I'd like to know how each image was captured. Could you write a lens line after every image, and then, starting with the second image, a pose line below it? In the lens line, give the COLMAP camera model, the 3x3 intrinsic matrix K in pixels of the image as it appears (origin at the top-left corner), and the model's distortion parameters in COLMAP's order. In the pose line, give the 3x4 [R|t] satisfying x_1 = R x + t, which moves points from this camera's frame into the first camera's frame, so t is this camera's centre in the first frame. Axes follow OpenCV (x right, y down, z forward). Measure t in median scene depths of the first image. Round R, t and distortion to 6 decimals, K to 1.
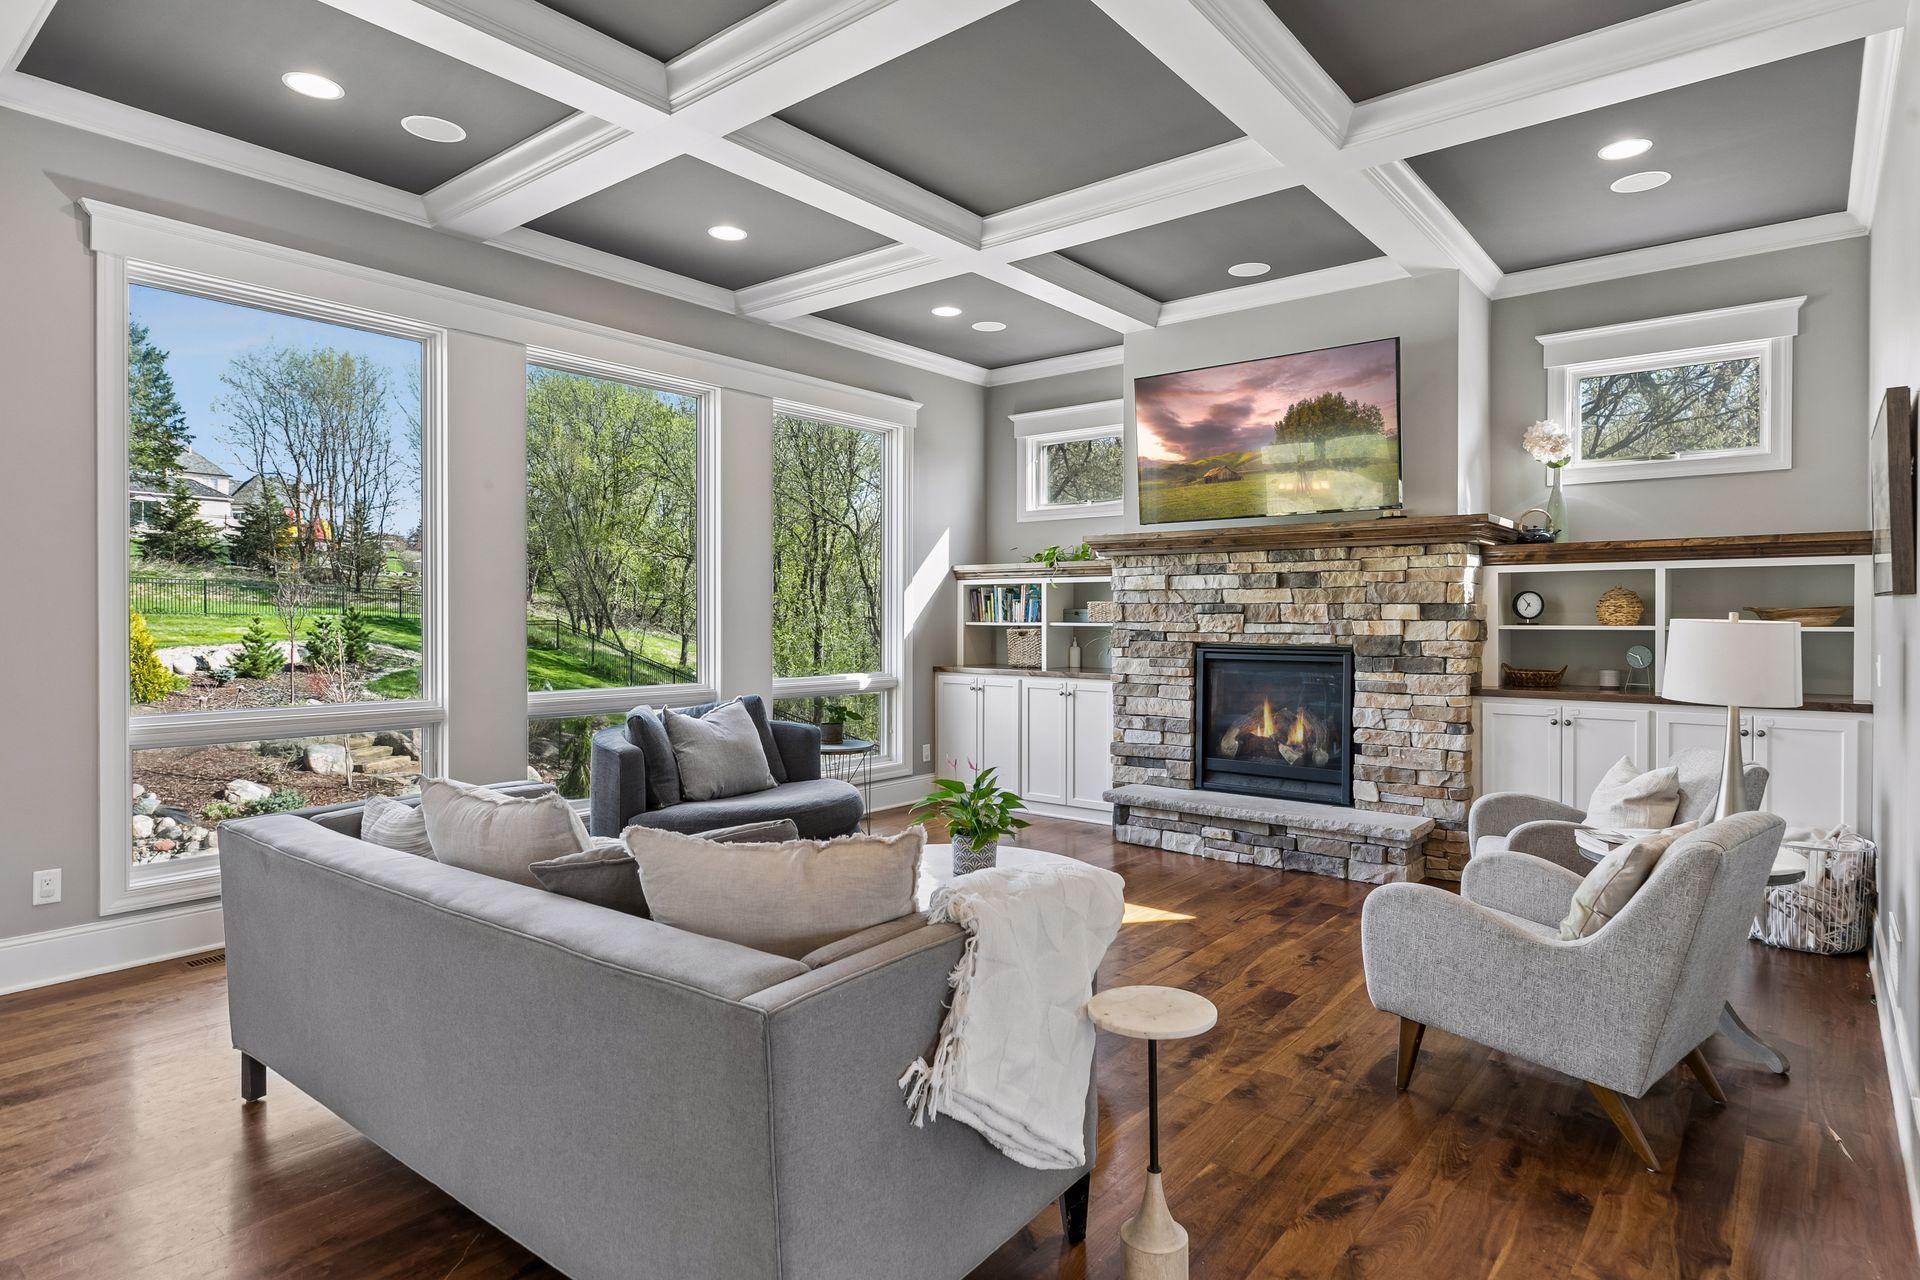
lens RADIAL K [[1069.1, 0, 956.6], [0, 1069.1, 632.5], [0, 0, 1]] dist [-0.004498, -0.000484]
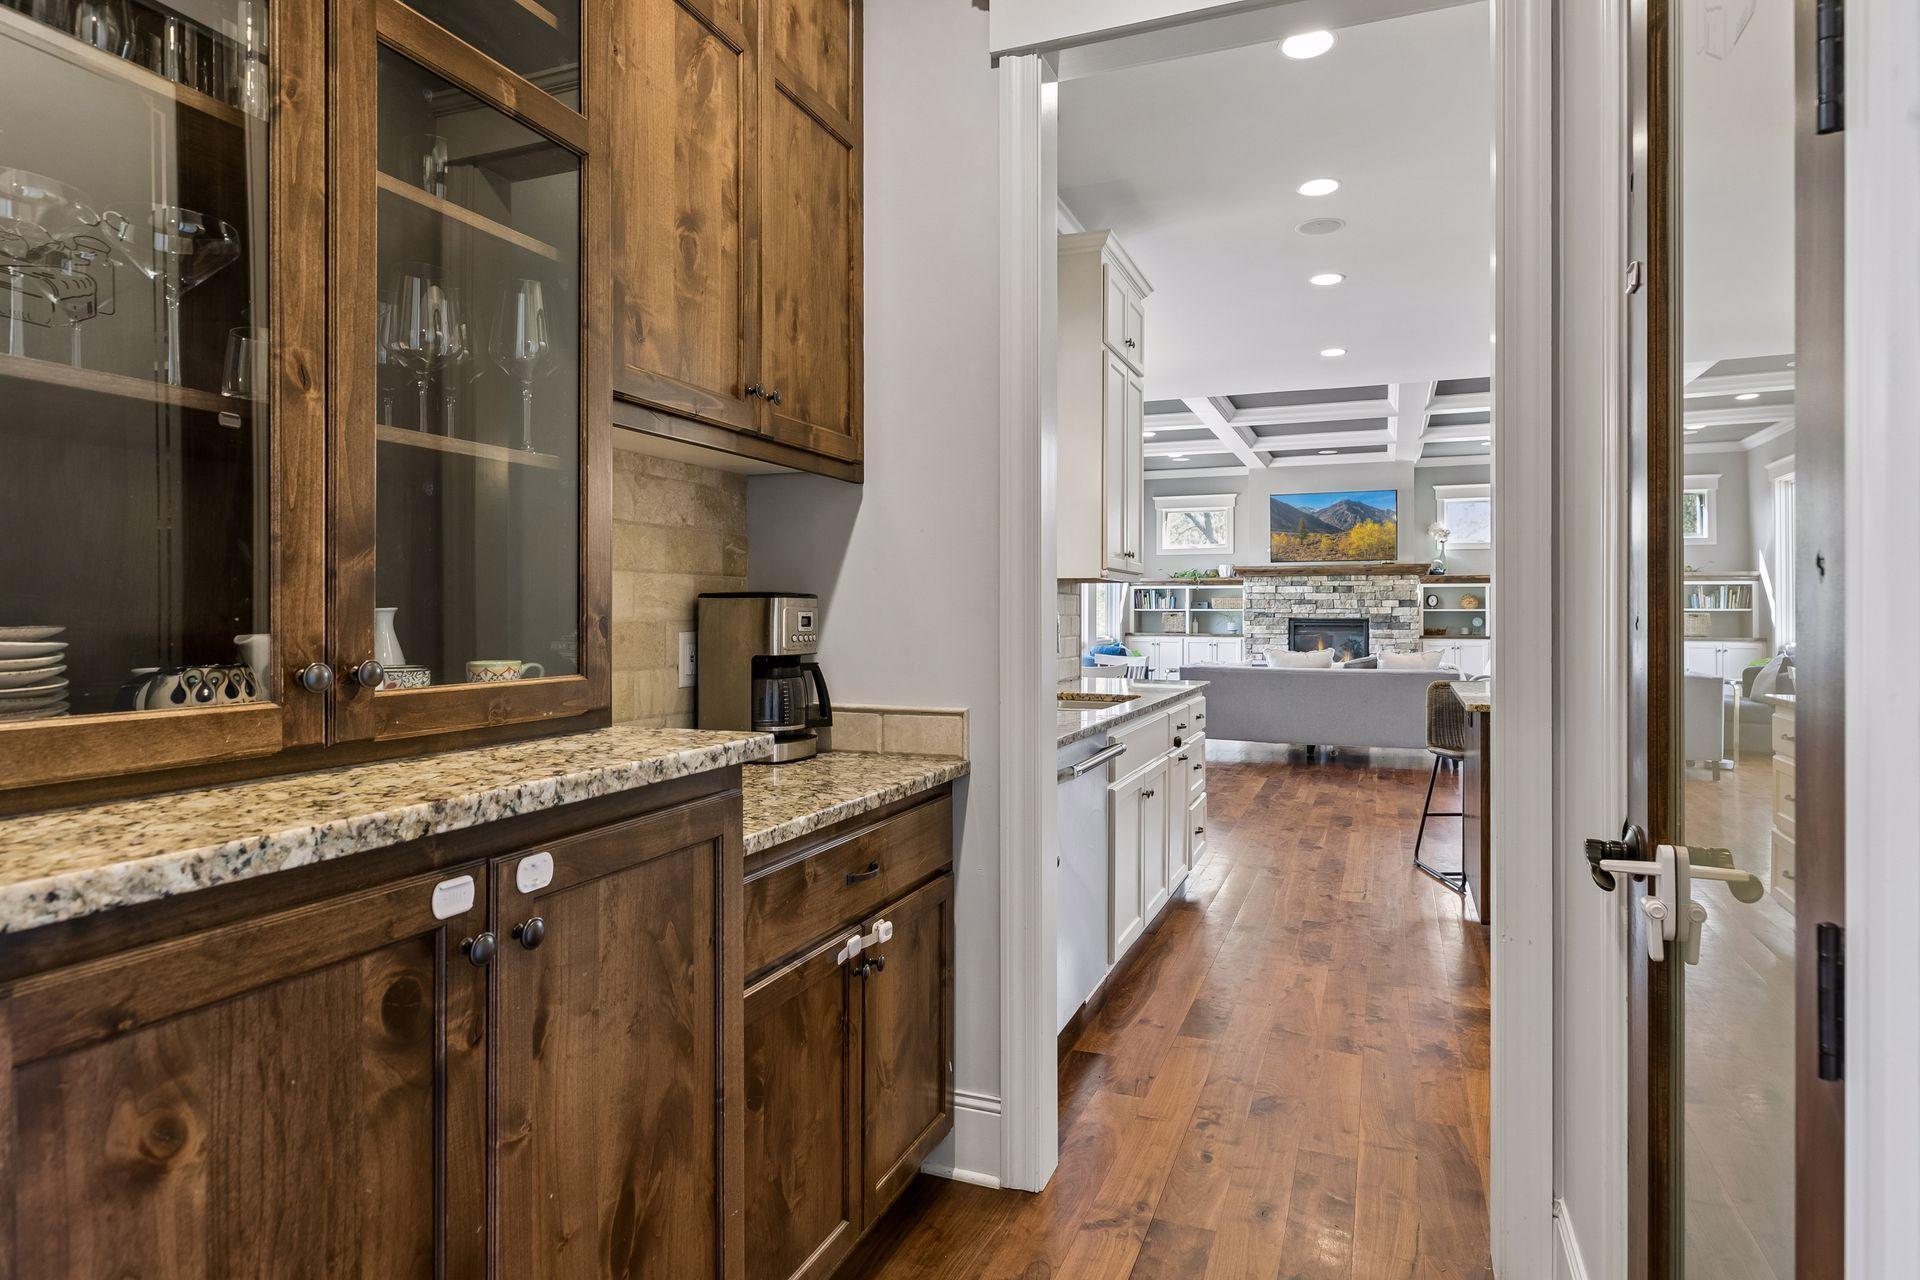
lens RADIAL K [[1069.1, 0, 968.1], [0, 1069.1, 621.9], [0, 0, 1]] dist [-0.004498, -0.000484]
pose [[0.954520, -0.001602, 0.298143, -1.067874], [0.003433, 0.999978, -0.005620, 0.028569], [-0.298127, 0.006388, 0.954505, -0.879965]]
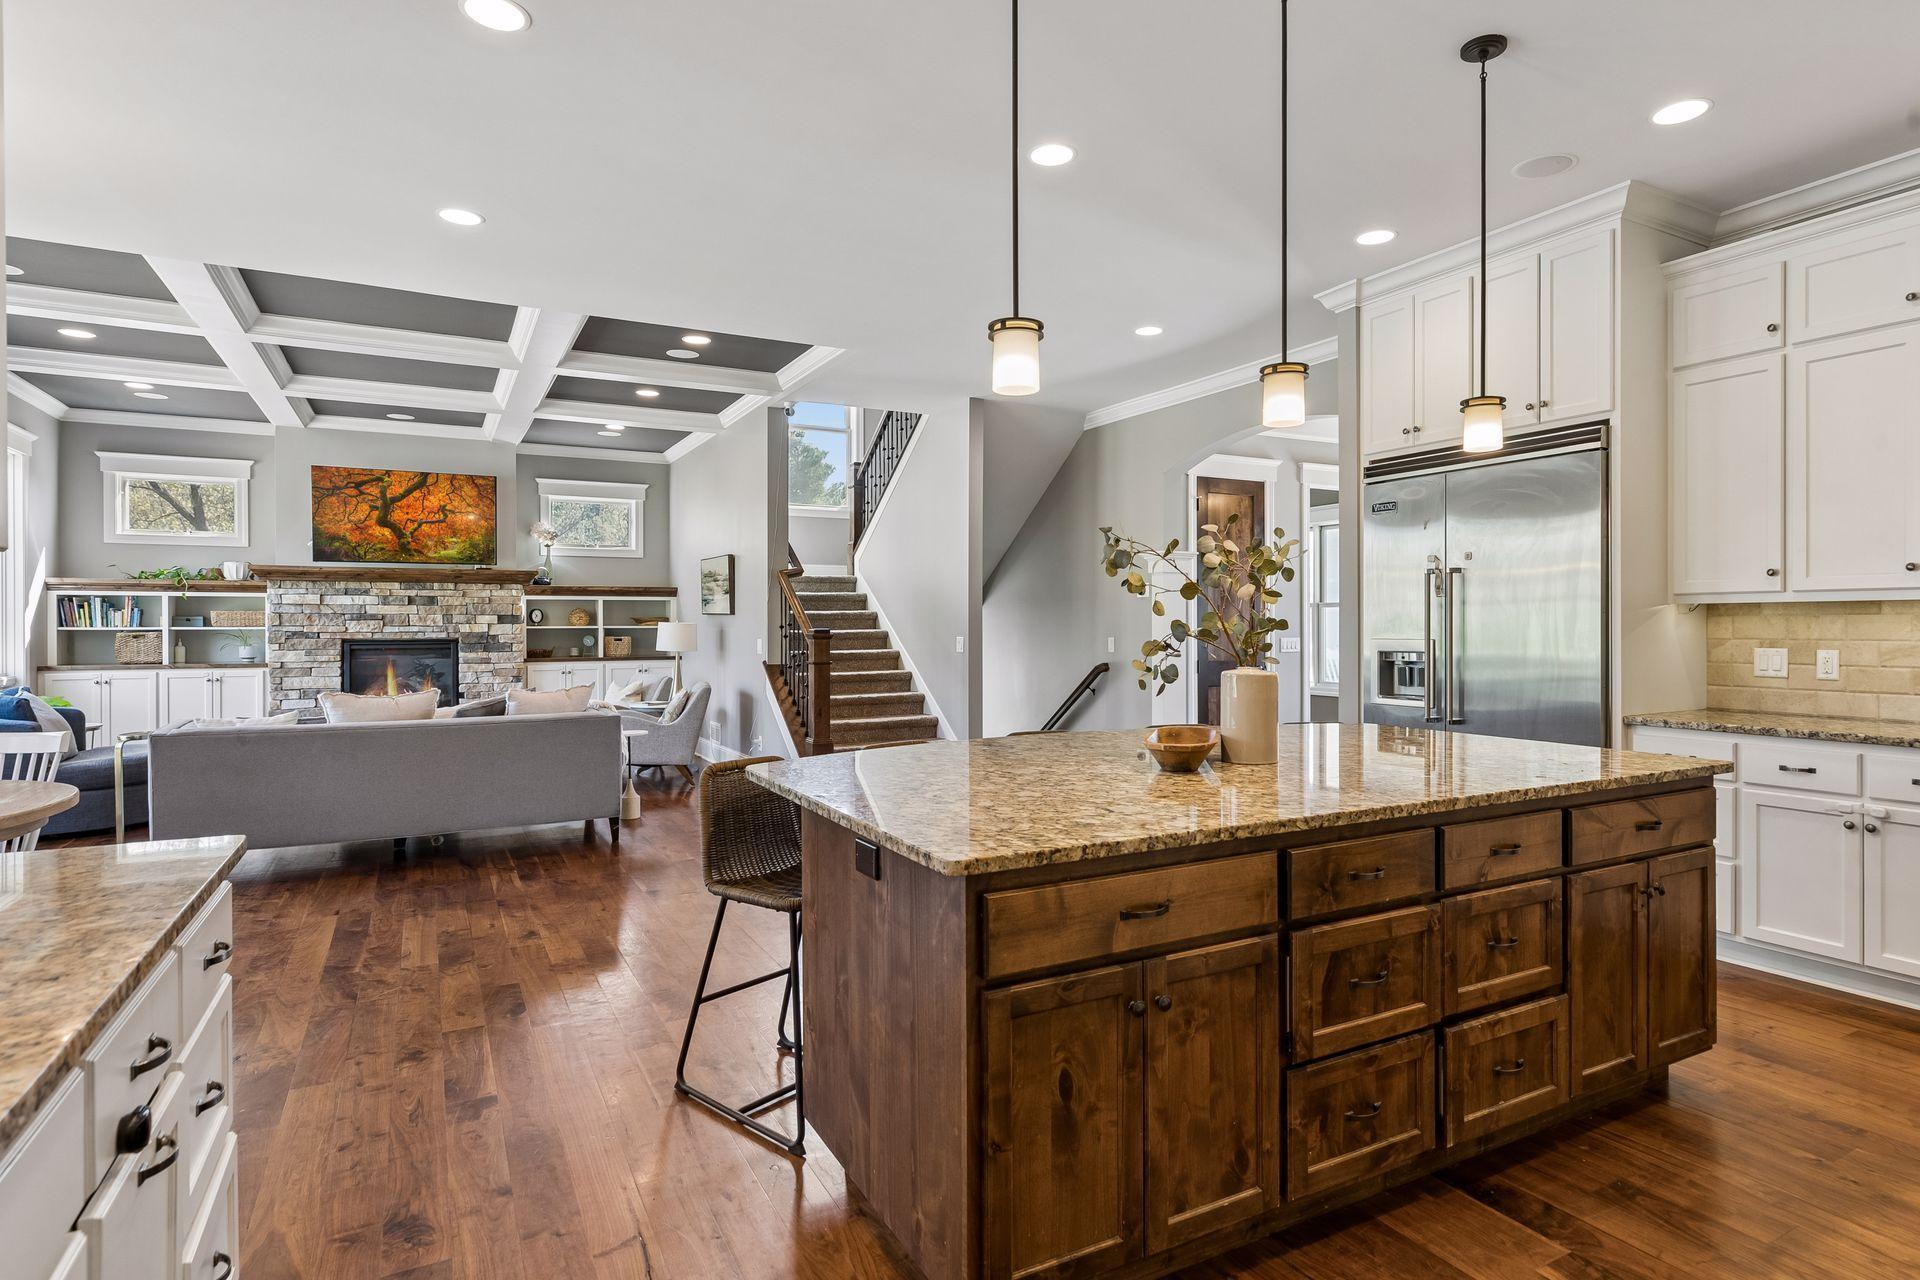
lens RADIAL K [[1000.5, 0, 971.2], [0, 1000.5, 630.5], [0, 0, 1]] dist [0.002399, -0.000530]
pose [[0.378019, -0.008636, 0.925757, -0.805636], [0.015873, 0.999870, 0.002846, 0.007910], [-0.925662, 0.013619, 0.378107, -0.404811]]
